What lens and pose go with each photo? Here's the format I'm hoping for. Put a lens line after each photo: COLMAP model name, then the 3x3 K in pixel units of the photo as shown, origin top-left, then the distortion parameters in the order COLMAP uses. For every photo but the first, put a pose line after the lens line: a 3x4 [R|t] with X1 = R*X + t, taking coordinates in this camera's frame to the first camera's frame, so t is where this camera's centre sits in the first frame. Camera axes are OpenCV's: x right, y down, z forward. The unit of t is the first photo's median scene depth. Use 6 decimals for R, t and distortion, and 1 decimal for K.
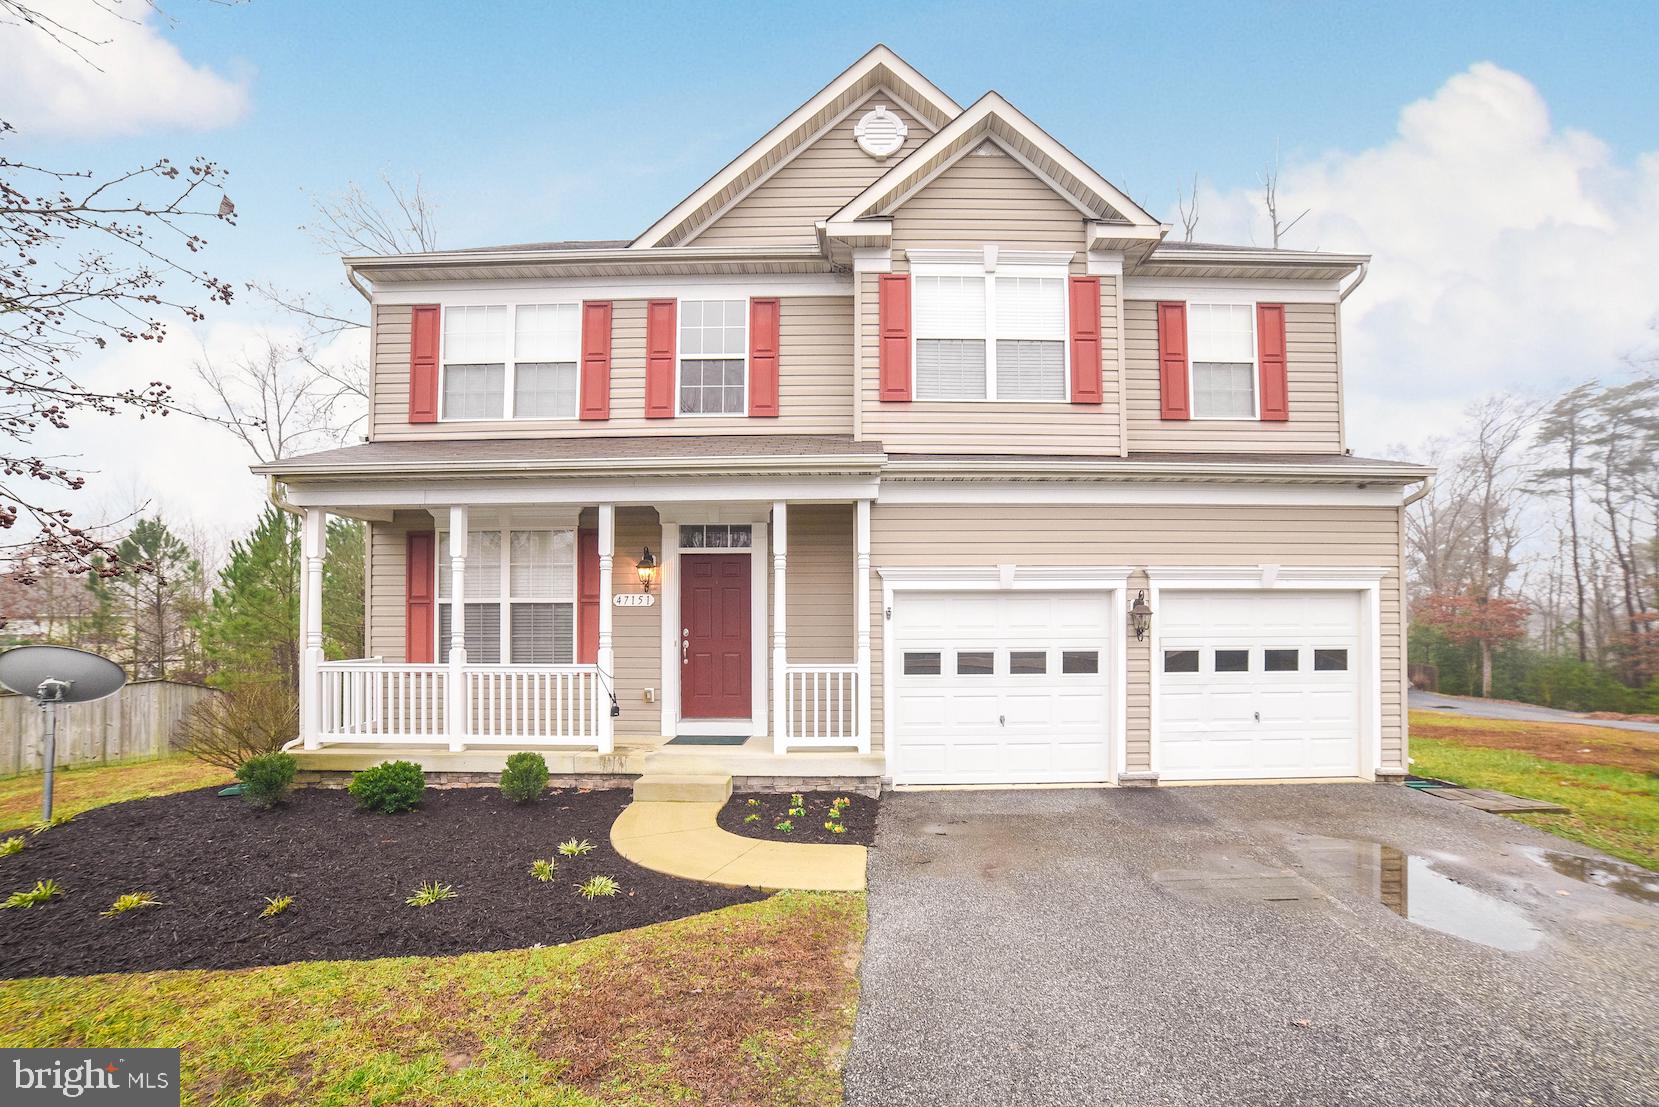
lens RADIAL K [[661.0, 0, 831.0], [0, 661.0, 567.4], [0, 0, 1]] dist [-0.088323, 0.034632]
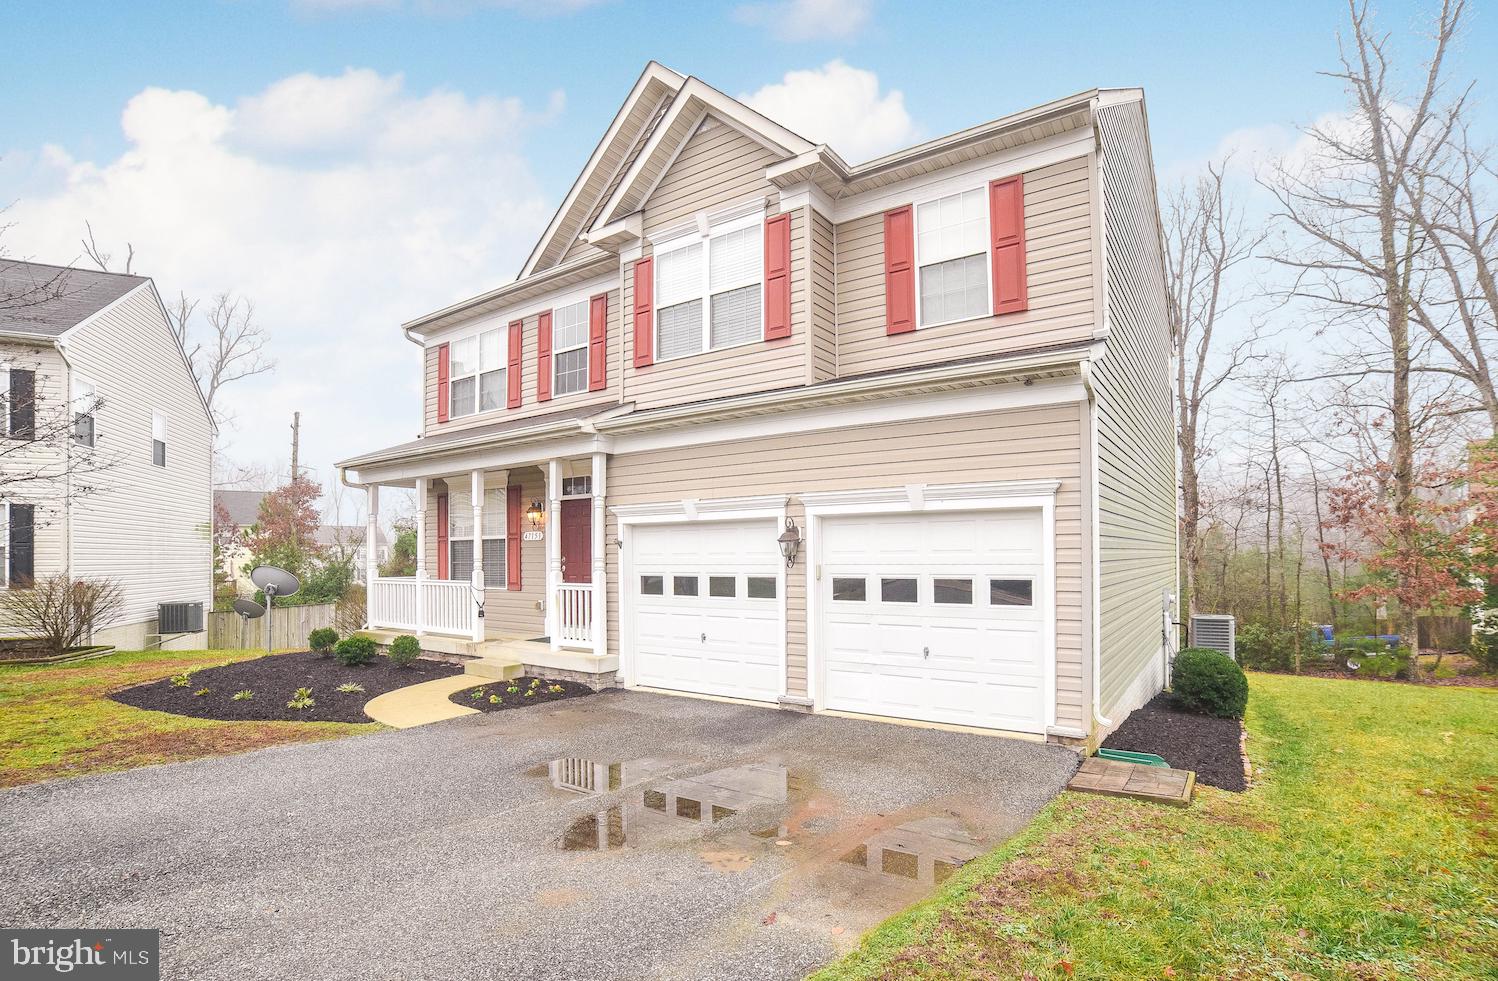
lens RADIAL K [[644.5, 0, 804.3], [0, 644.5, 501.6], [0, 0, 1]] dist [-0.070318, 0.000043]
pose [[0.873699, -0.046779, -0.484212, 0.898300], [0.049570, 0.998746, -0.007045, 0.016328], [0.483935, -0.017848, 0.874922, 0.116002]]
